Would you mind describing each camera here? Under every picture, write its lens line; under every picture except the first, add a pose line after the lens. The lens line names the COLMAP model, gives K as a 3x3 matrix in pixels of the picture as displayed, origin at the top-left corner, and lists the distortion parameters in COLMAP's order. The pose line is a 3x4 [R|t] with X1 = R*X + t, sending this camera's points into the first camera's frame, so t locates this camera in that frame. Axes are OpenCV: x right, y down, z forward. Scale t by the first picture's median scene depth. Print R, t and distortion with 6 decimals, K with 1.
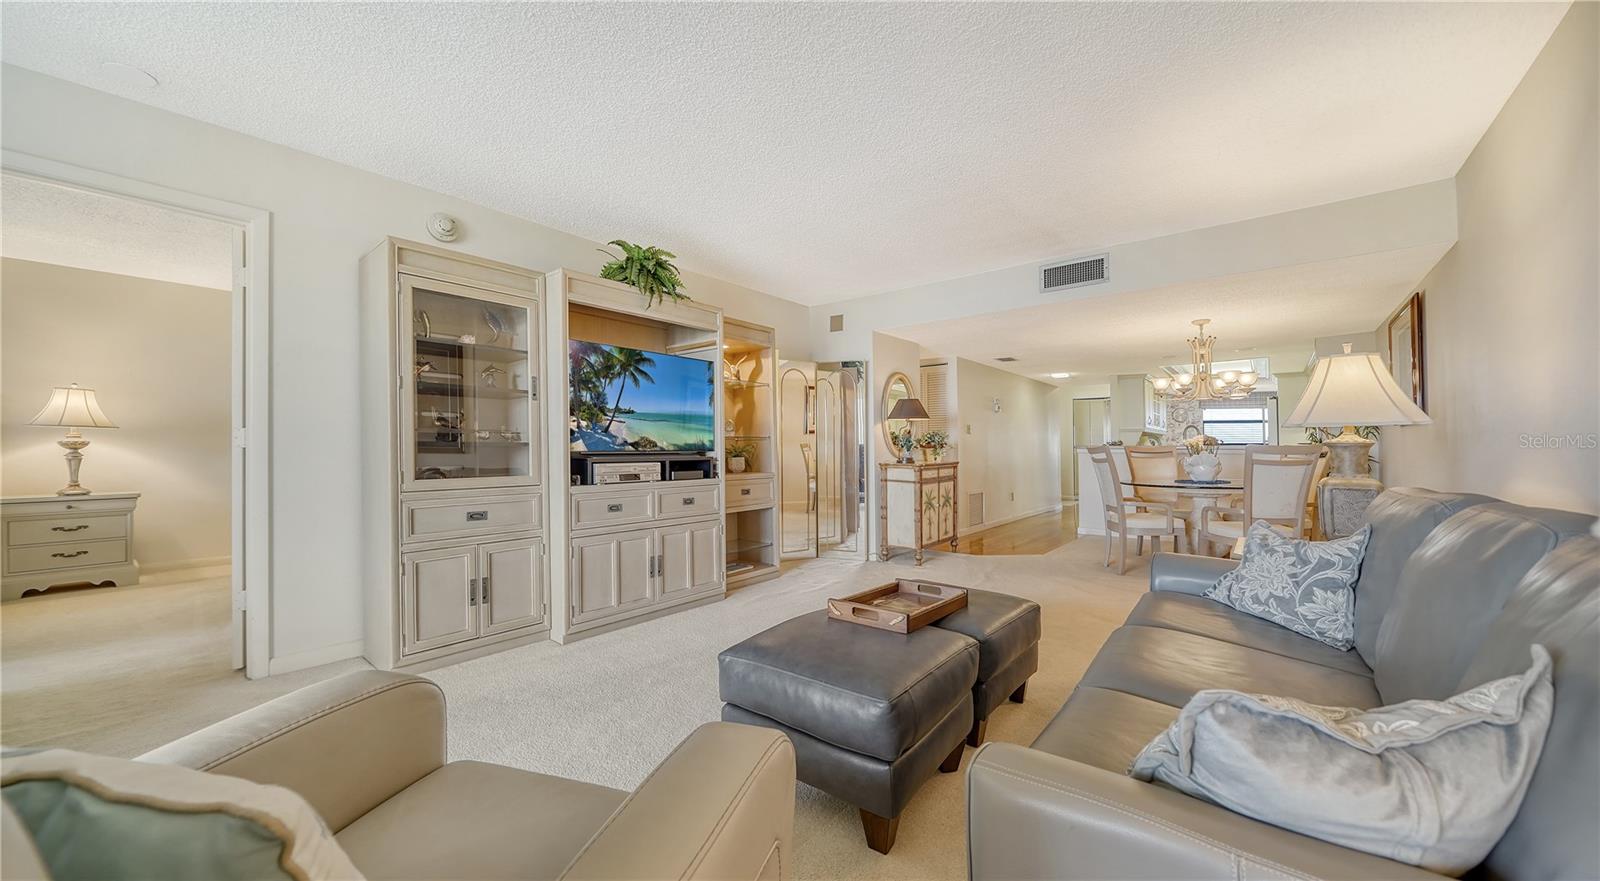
lens RADIAL K [[580.8, 0, 791.5], [0, 580.8, 434.5], [0, 0, 1]] dist [-0.006849, -0.000936]
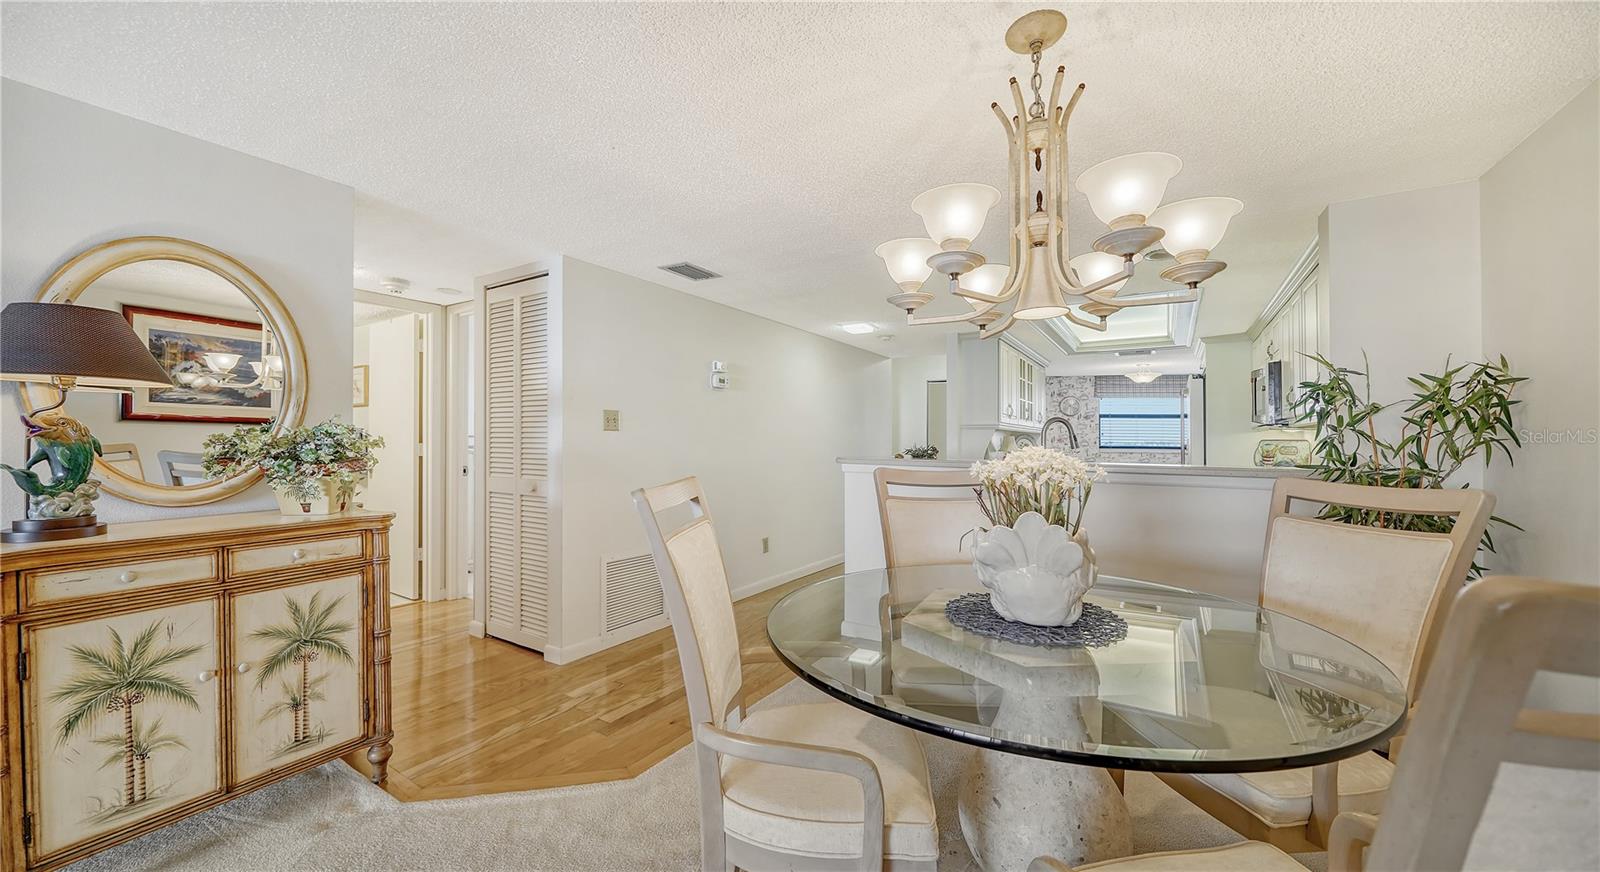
lens RADIAL K [[585.4, 0, 810.6], [0, 585.4, 440.5], [0, 0, 1]] dist [-0.000768, -0.000030]
pose [[0.990742, 0.004891, 0.135669, 0.486482], [-0.007264, 0.999829, 0.017004, -0.004419], [-0.135562, -0.017832, 0.990608, 0.629308]]
